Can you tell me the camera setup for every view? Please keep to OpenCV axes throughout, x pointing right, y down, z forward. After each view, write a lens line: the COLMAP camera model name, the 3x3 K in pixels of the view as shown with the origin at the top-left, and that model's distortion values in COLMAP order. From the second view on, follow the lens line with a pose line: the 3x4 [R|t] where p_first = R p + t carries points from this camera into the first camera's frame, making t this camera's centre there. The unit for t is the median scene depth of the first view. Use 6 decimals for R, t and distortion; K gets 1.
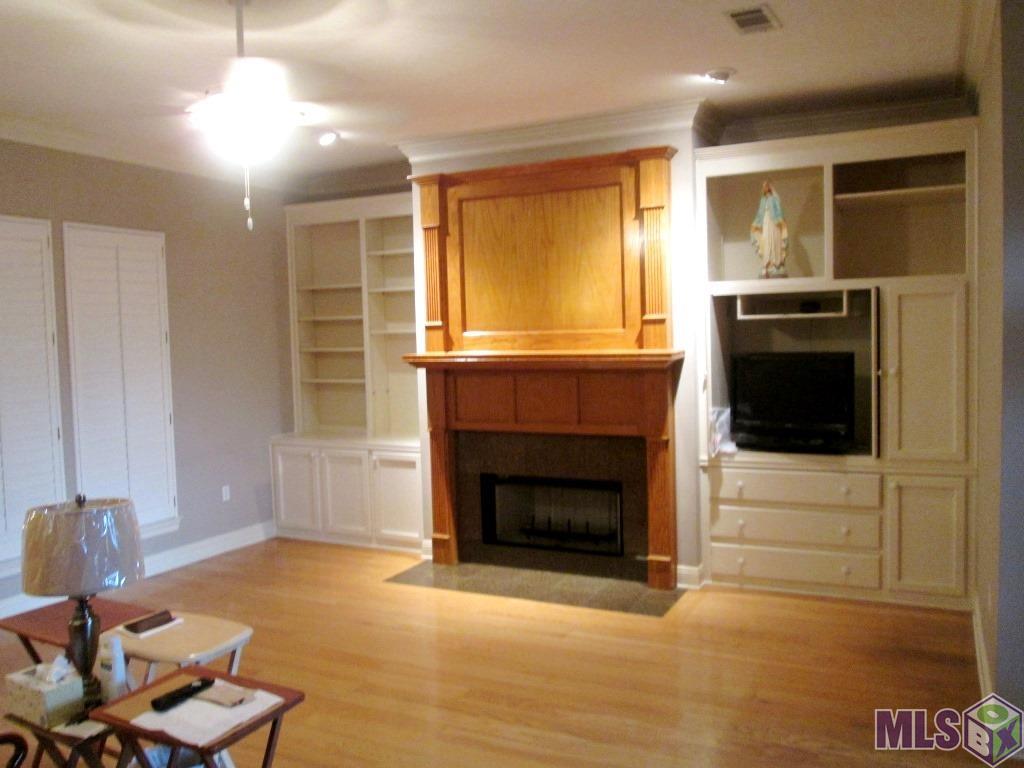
lens RADIAL K [[851.7, 0, 512.0], [0, 851.7, 384.0], [0, 0, 1]] dist [-0.020839, -0.002353]
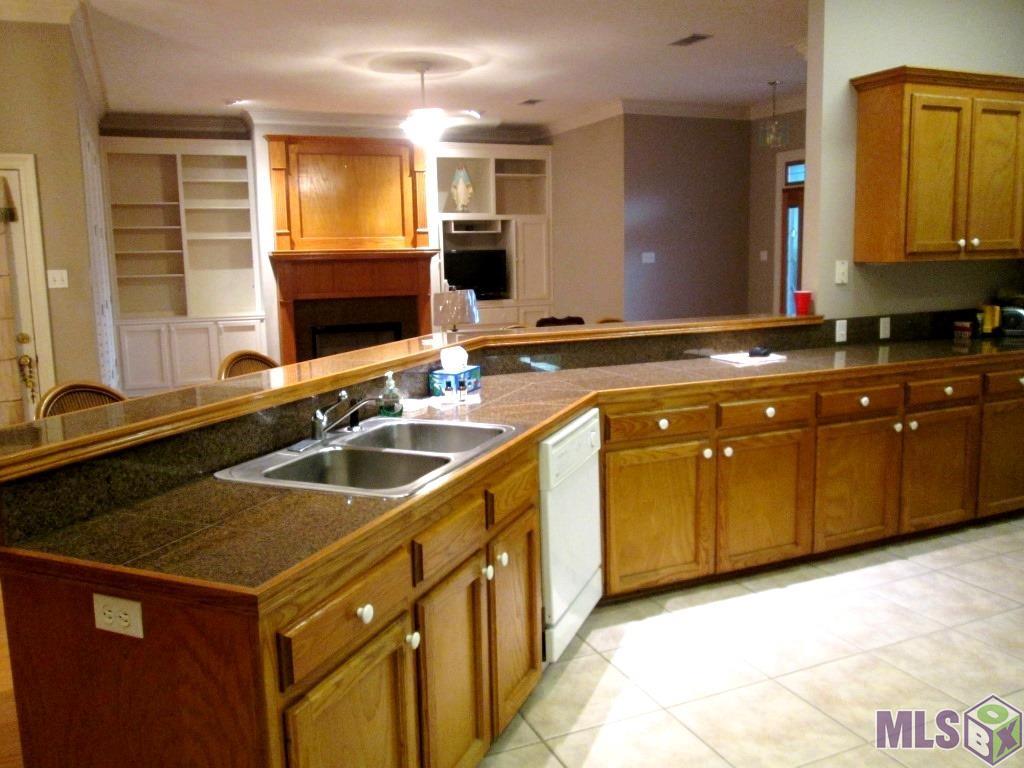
lens RADIAL K [[847.5, 0, 512.0], [0, 847.5, 384.0], [0, 0, 1]] dist [-0.039012, -0.000056]
pose [[0.644184, -0.100036, 0.758300, -1.111510], [0.053562, 0.994876, 0.085745, 0.105281], [-0.762993, -0.014620, 0.646242, -0.347145]]
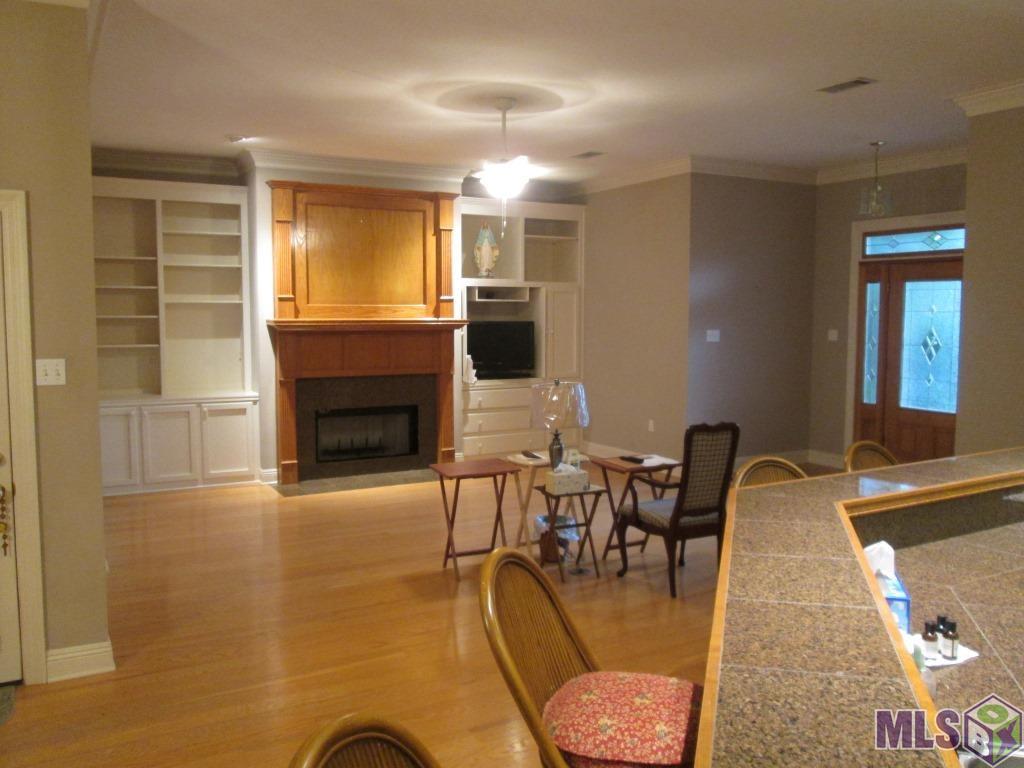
lens RADIAL K [[851.7, 0, 512.0], [0, 851.7, 384.0], [0, 0, 1]] dist [-0.020839, -0.002353]
pose [[0.567355, -0.041114, 0.822446, -1.049647], [0.037995, 0.998996, 0.023730, 0.048292], [-0.822596, 0.017786, 0.568348, -0.009730]]
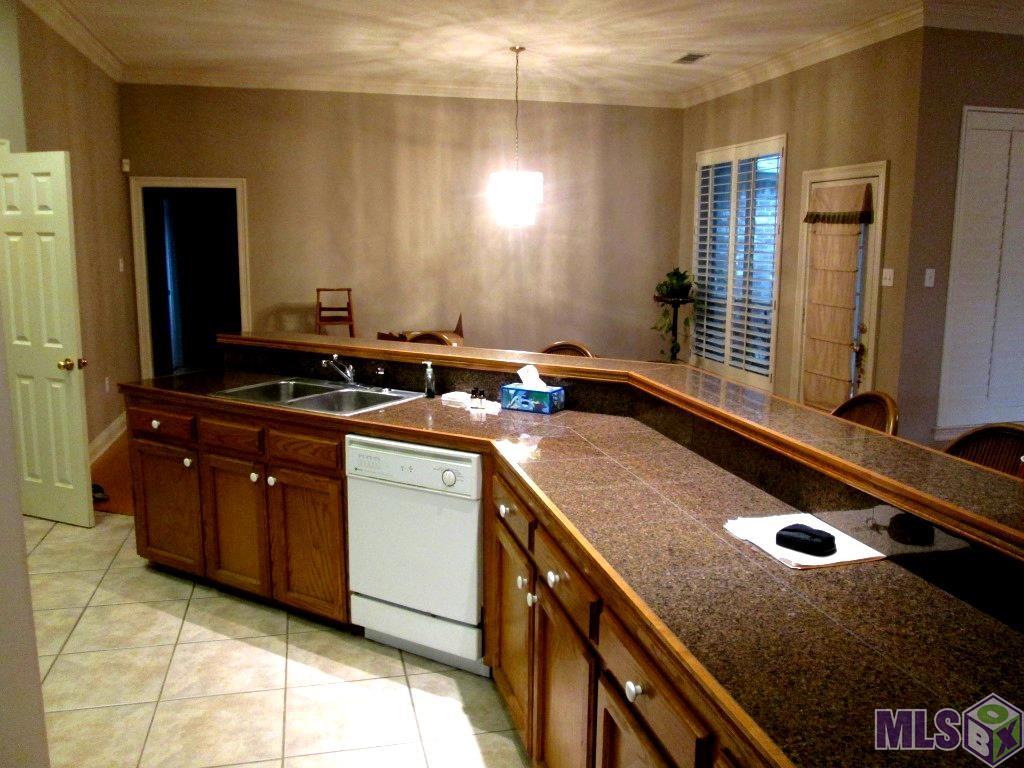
lens RADIAL K [[851.7, 0, 512.0], [0, 851.7, 384.0], [0, 0, 1]] dist [-0.020839, -0.002353]
pose [[0.635257, 0.164747, -0.754524, -0.220030], [-0.078933, 0.985716, 0.148771, 0.050867], [0.768257, -0.034951, 0.639187, -0.333138]]
